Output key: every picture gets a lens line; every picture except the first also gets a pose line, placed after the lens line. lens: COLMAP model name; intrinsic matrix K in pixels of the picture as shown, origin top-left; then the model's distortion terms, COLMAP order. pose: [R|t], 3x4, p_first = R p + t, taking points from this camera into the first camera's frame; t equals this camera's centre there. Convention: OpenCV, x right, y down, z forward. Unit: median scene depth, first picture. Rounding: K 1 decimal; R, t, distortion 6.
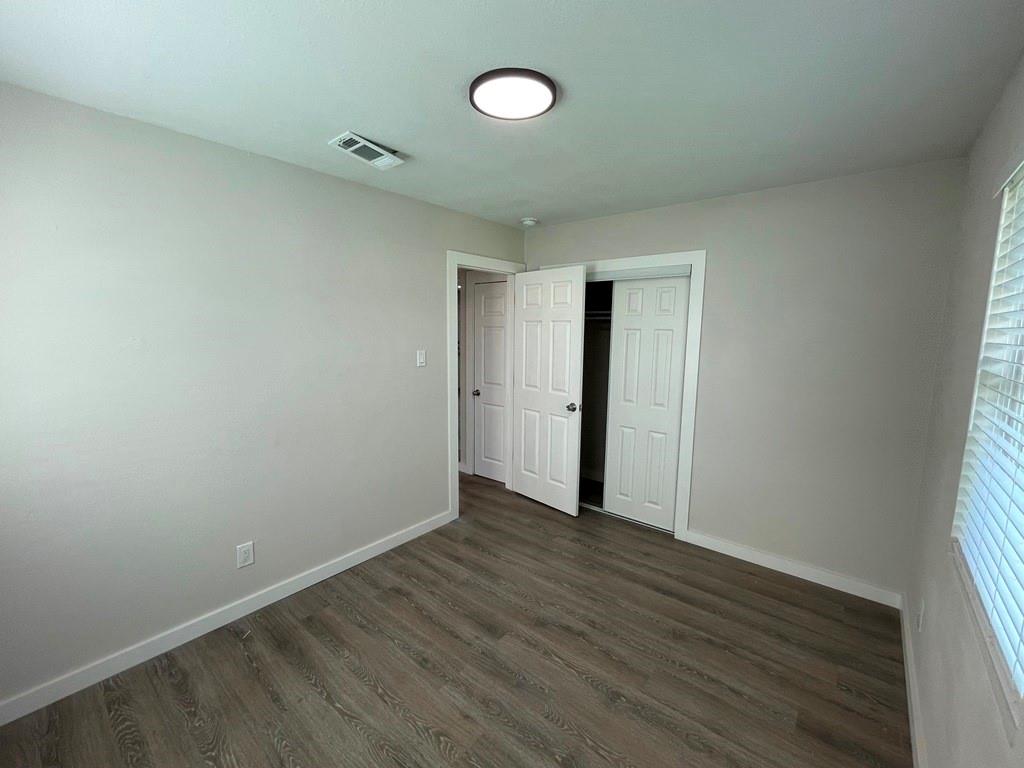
lens RADIAL K [[430.0, 0, 509.9], [0, 430.0, 390.6], [0, 0, 1]] dist [0.002529, 0.000550]
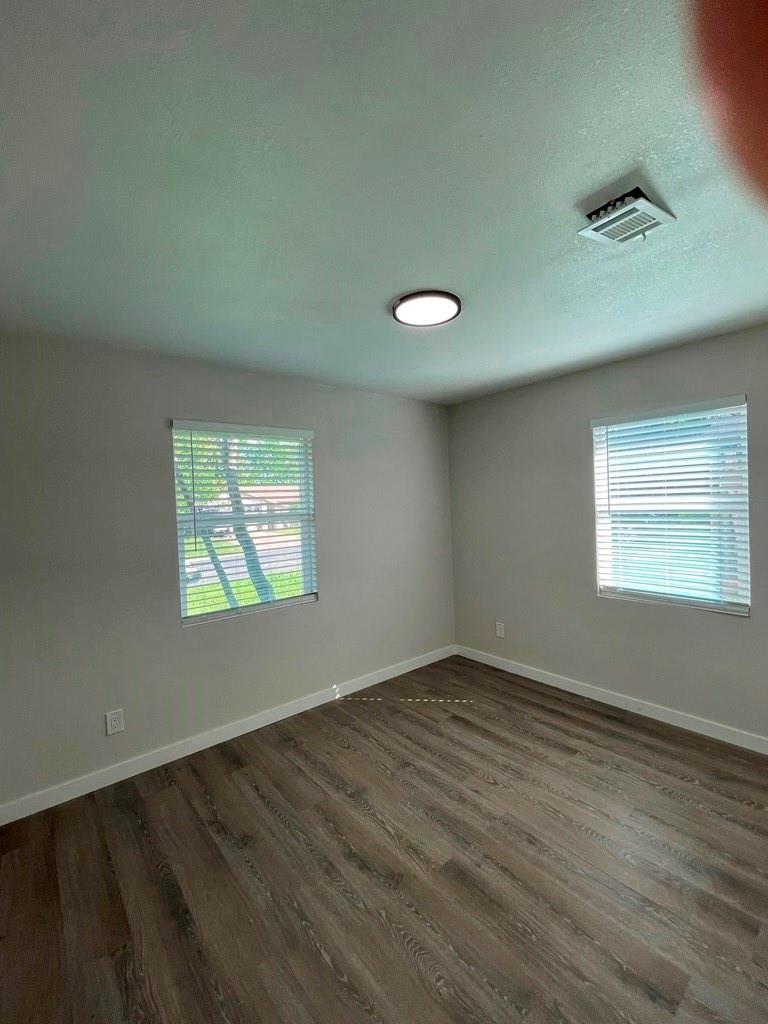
lens RADIAL K [[430.0, 0, 384.6], [0, 430.0, 511.9], [0, 0, 1]] dist [0.002529, 0.000550]
pose [[-0.984075, 0.017864, 0.176855, -0.059531], [0.048604, 0.984063, 0.171051, -0.236823], [-0.170981, 0.176923, -0.969259, 1.740608]]
